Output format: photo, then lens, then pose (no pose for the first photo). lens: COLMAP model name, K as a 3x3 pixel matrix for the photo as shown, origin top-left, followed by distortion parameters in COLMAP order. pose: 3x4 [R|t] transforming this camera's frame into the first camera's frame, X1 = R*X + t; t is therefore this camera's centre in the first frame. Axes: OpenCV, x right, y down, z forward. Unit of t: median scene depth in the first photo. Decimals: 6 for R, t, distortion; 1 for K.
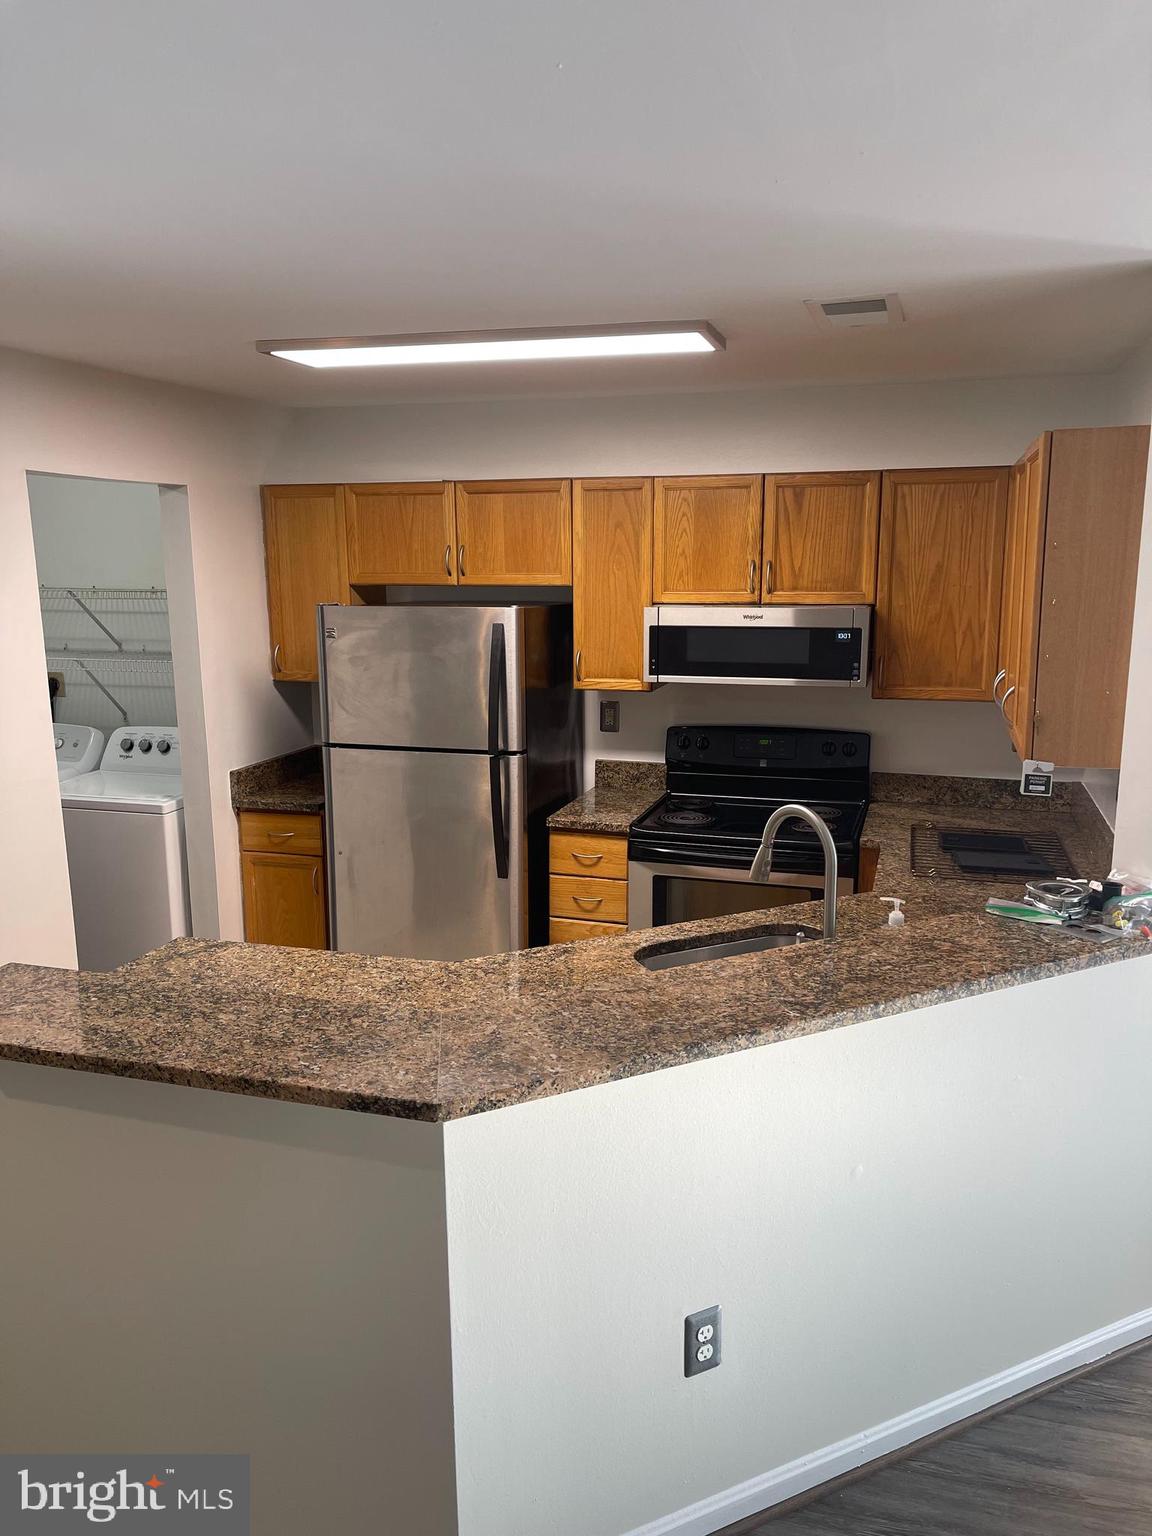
lens RADIAL K [[1159.6, 0, 560.7], [0, 1159.6, 775.5], [0, 0, 1]] dist [0.056133, -0.002081]
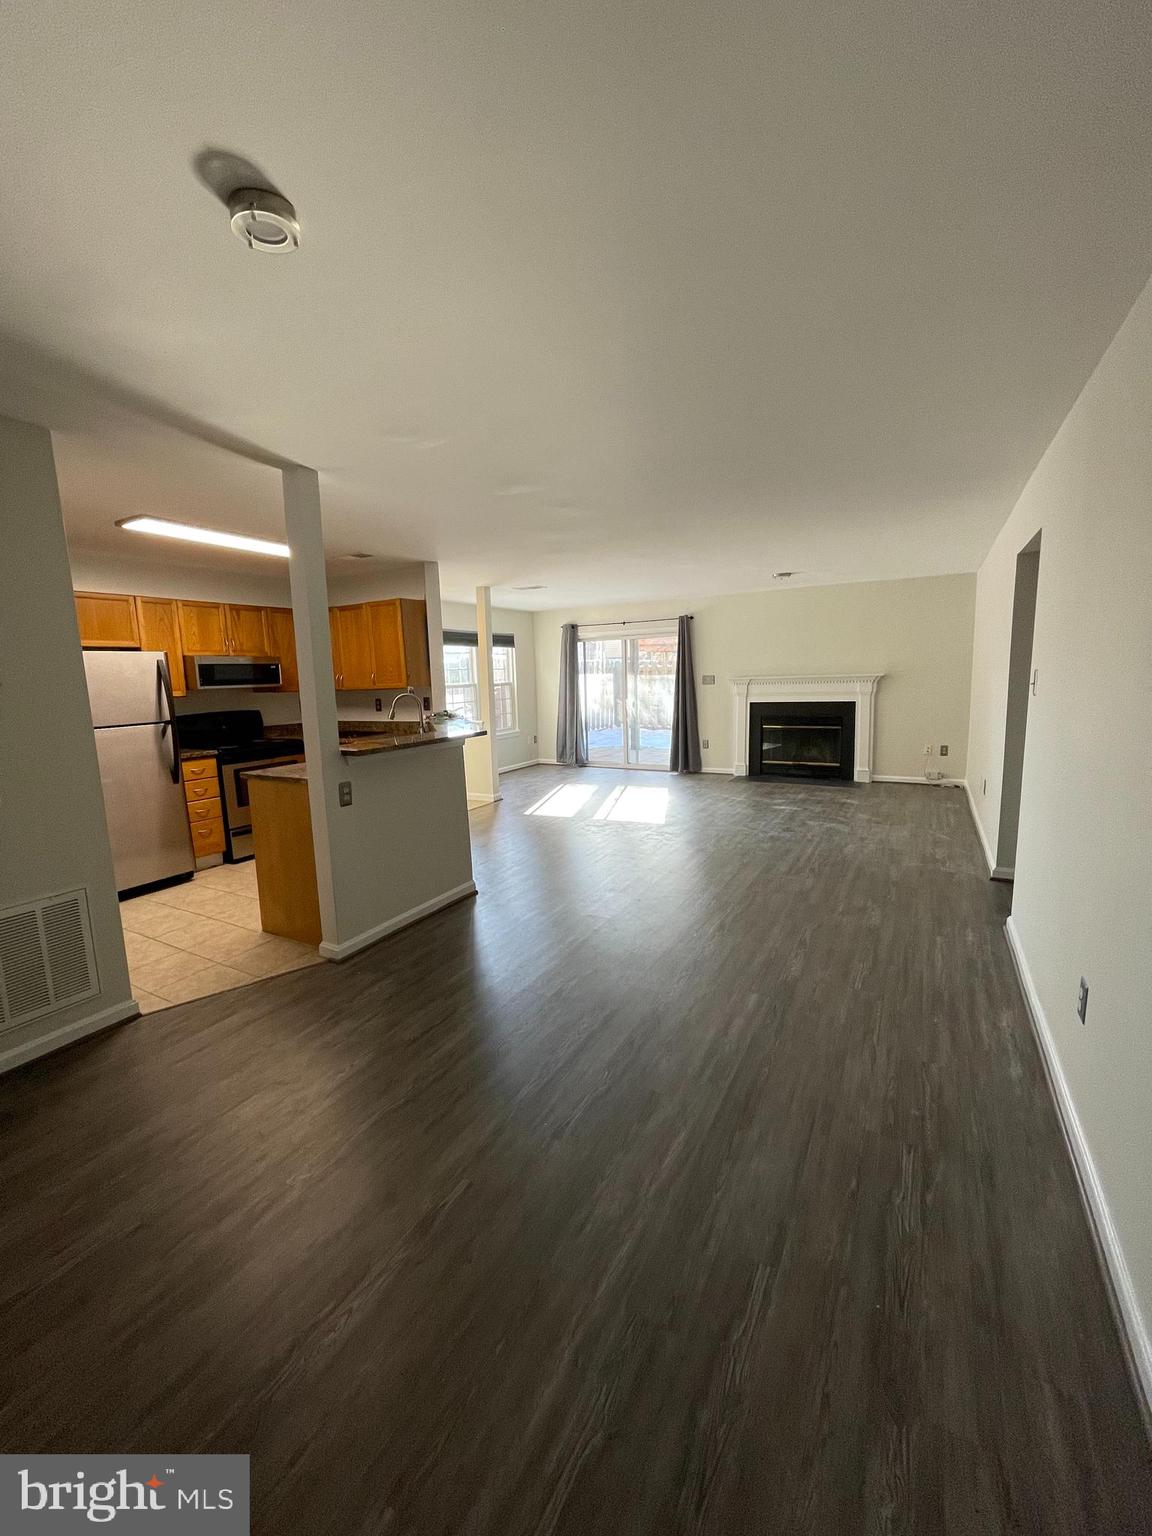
lens RADIAL K [[616.6, 0, 570.6], [0, 616.6, 765.4], [0, 0, 1]] dist [-0.007845, -0.000202]
pose [[0.209751, -0.142636, 0.967295, -0.942407], [0.221042, 0.970607, 0.095193, 0.106404], [-0.952442, 0.193846, 0.235114, 0.067072]]
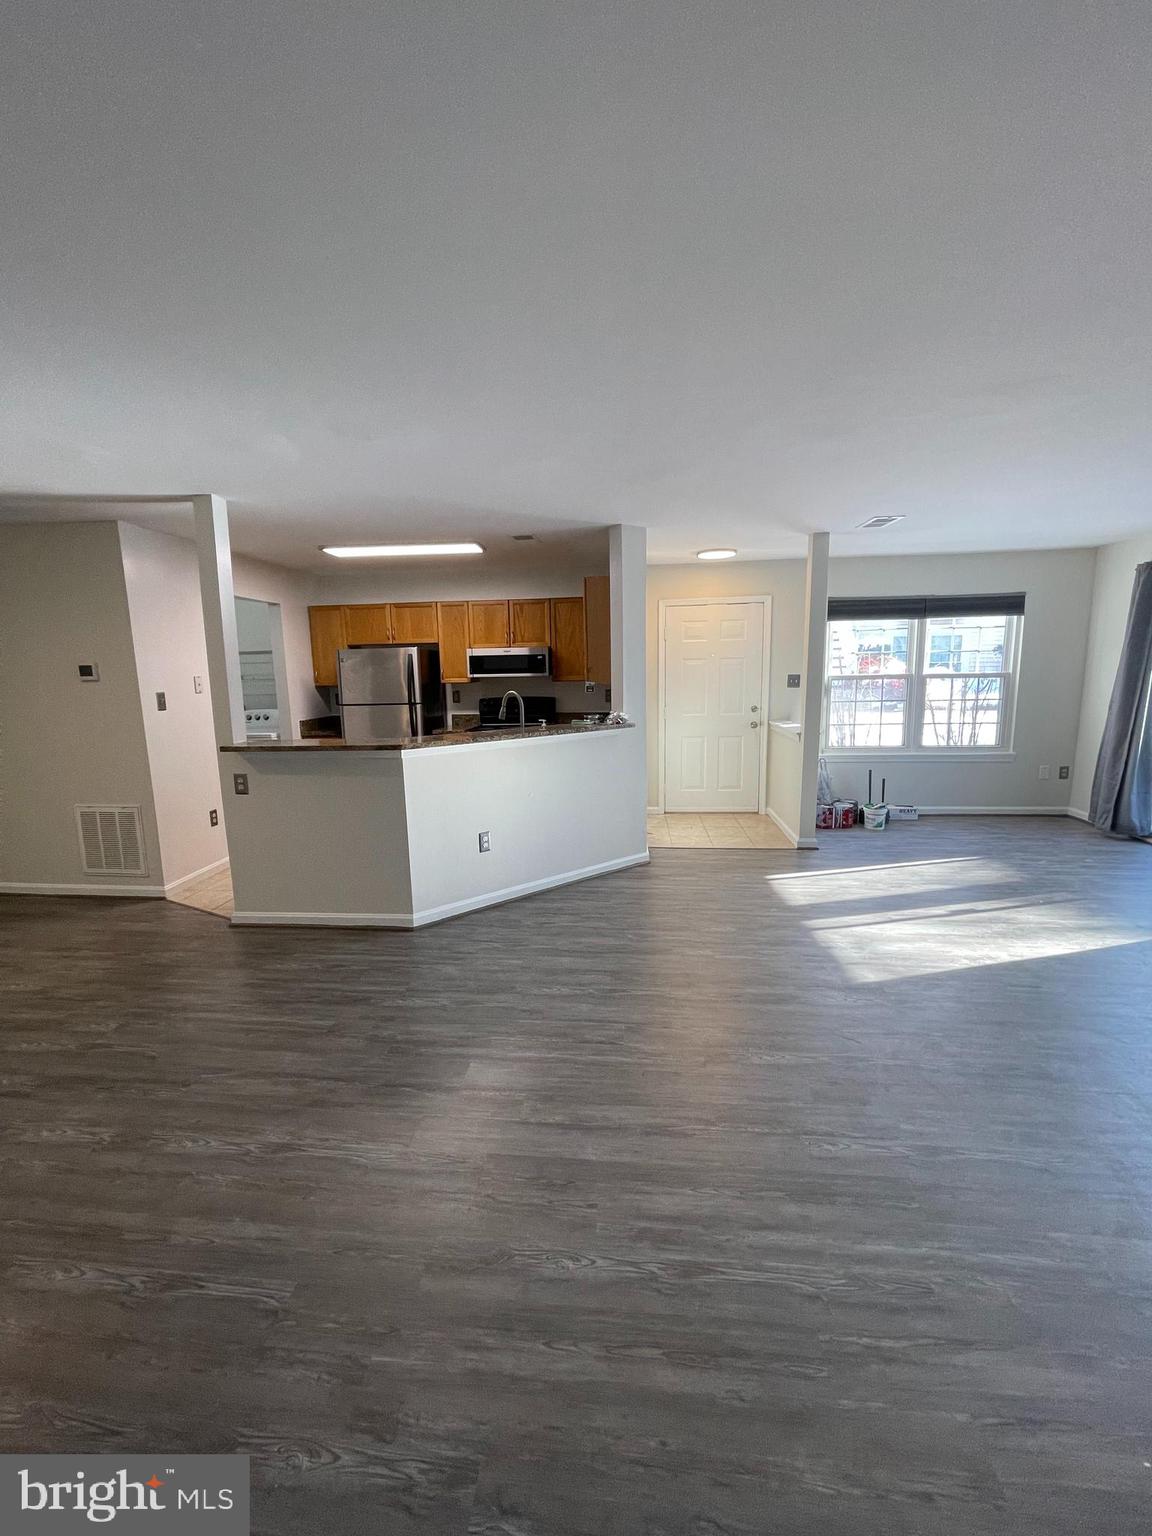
lens RADIAL K [[616.6, 0, 570.6], [0, 616.6, 765.4], [0, 0, 1]] dist [-0.007845, -0.000202]
pose [[0.978566, -0.045030, 0.200952, 0.009996], [0.053434, 0.997901, -0.036593, 0.181554], [-0.198882, 0.046546, 0.978917, -0.403404]]
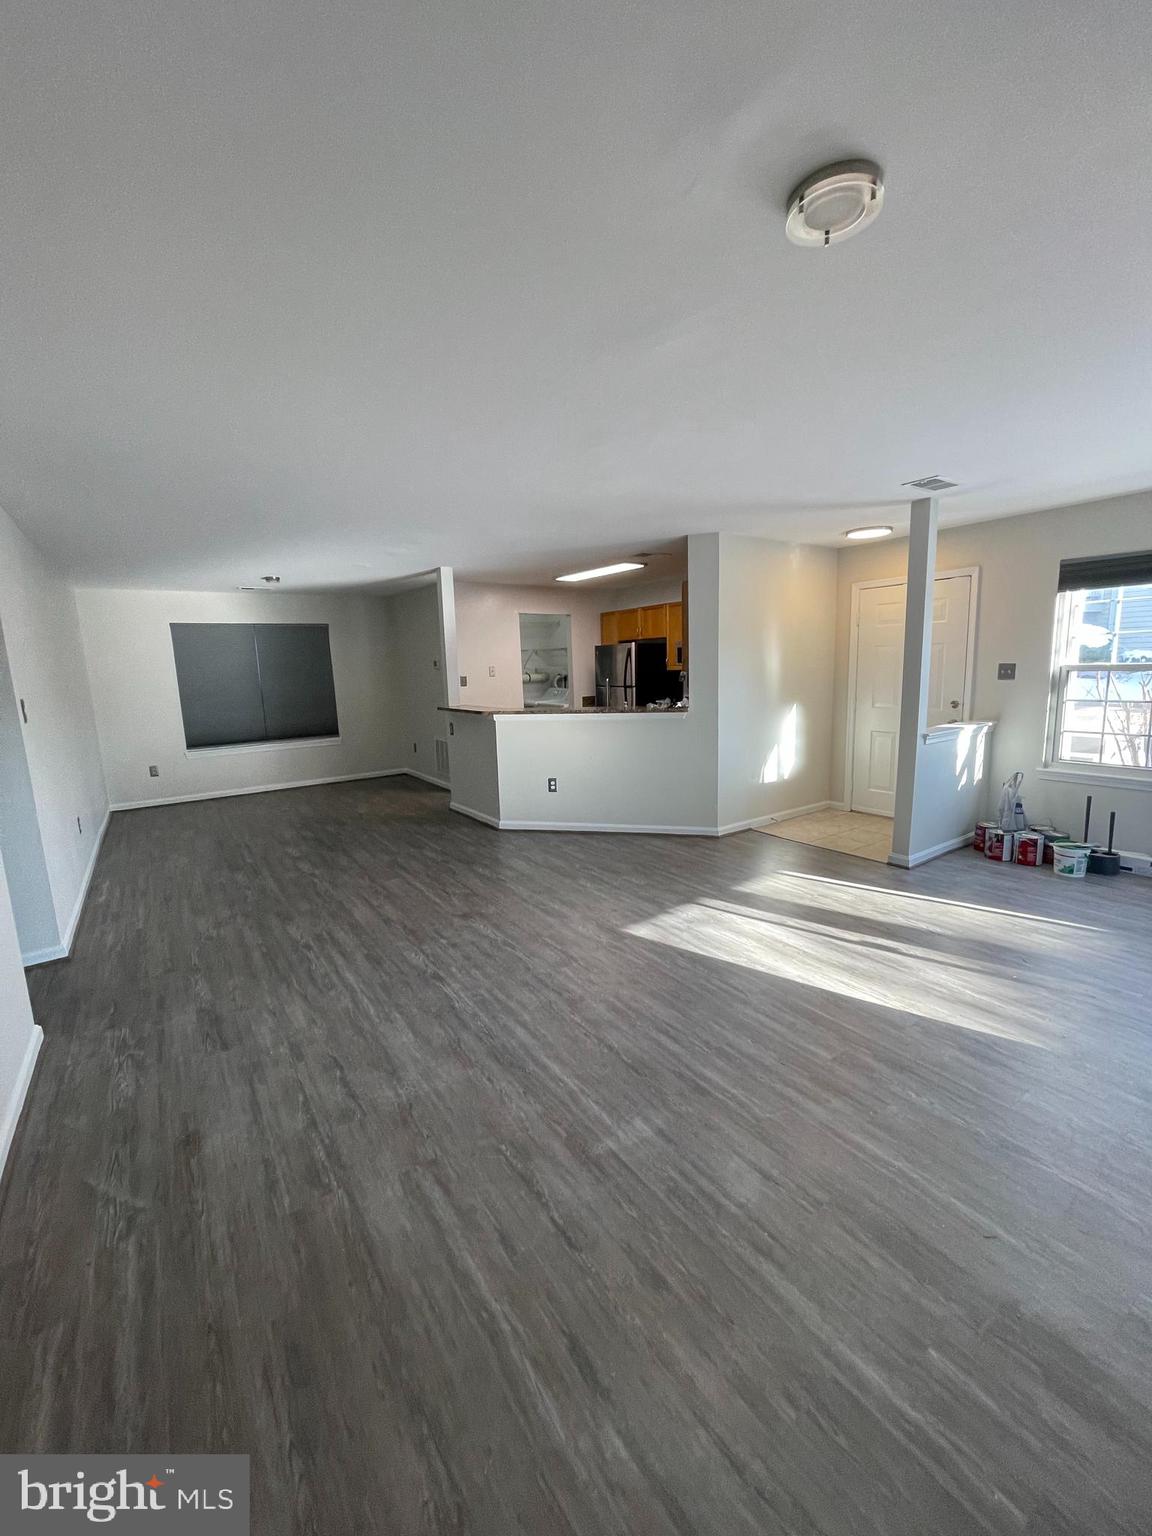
lens RADIAL K [[616.6, 0, 570.6], [0, 616.6, 765.4], [0, 0, 1]] dist [-0.007845, -0.000202]
pose [[0.787449, 0.082518, -0.610831, 0.890757], [-0.093459, 0.995525, 0.014005, 0.191719], [0.609253, 0.046059, 0.791637, -0.486683]]
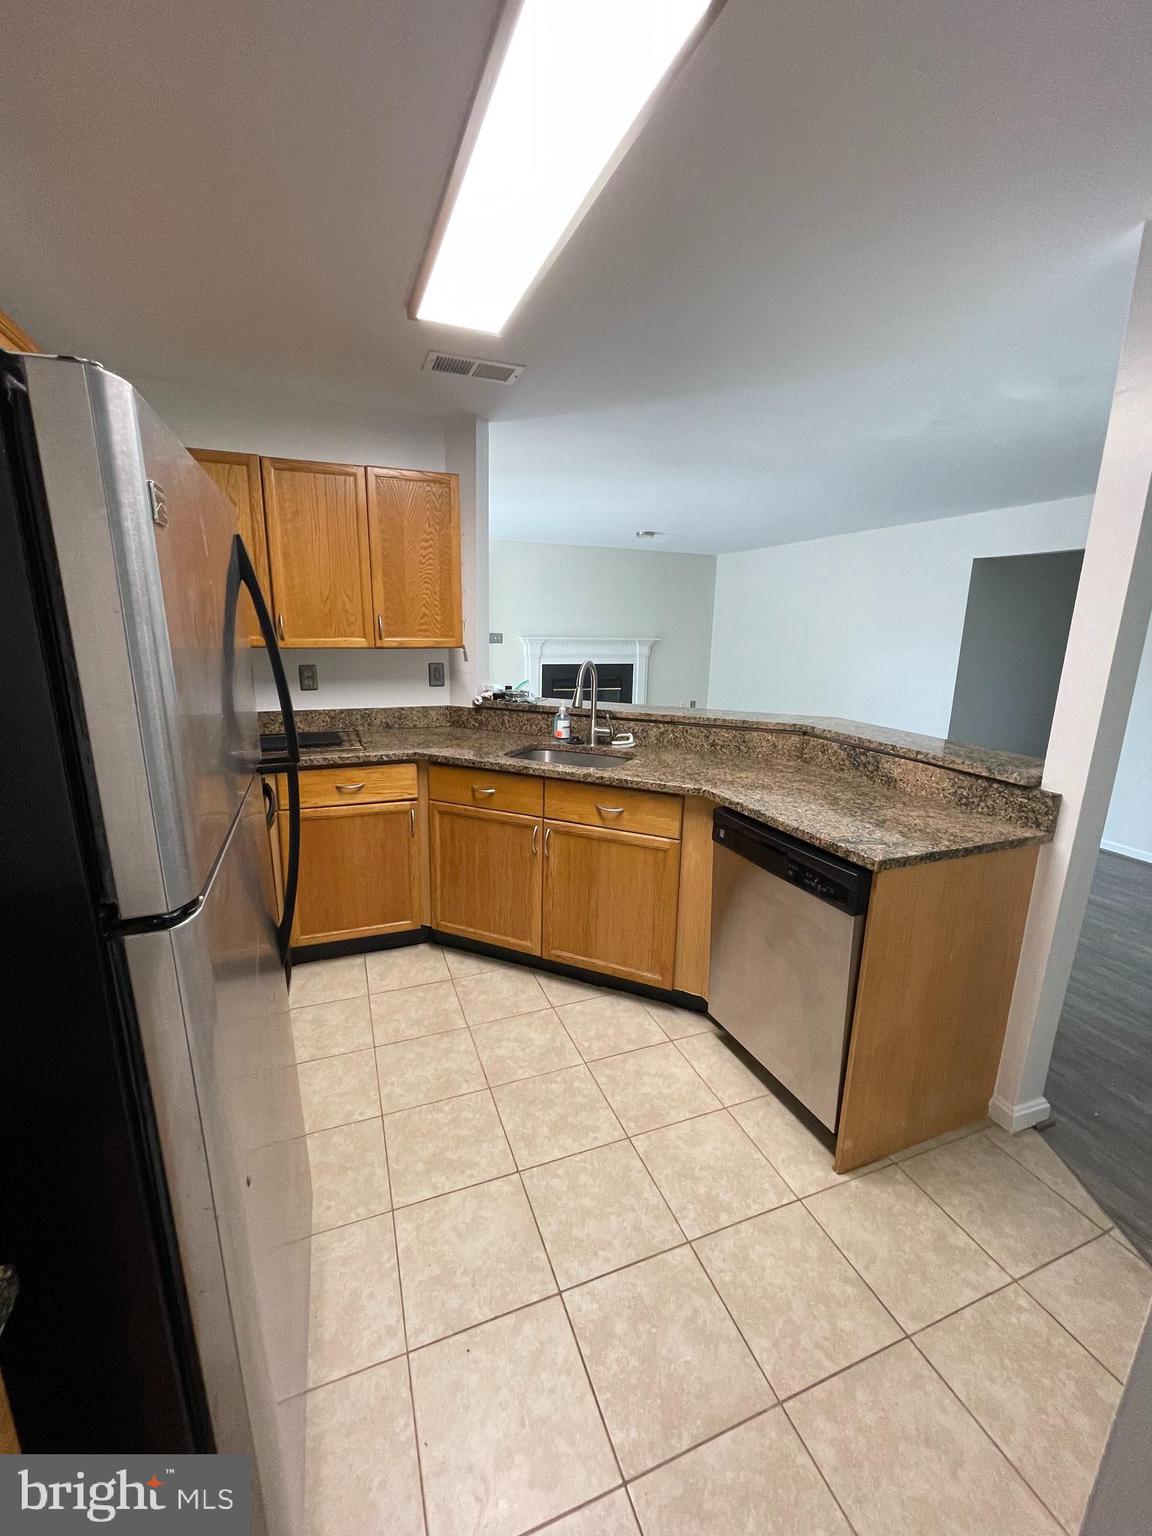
lens RADIAL K [[616.6, 0, 570.6], [0, 616.6, 765.4], [0, 0, 1]] dist [-0.007845, -0.000202]
pose [[-0.621060, -0.179647, 0.762897, -0.378214], [0.139548, 0.932478, 0.333183, -0.098630], [-0.771240, 0.313387, -0.554055, 1.012518]]
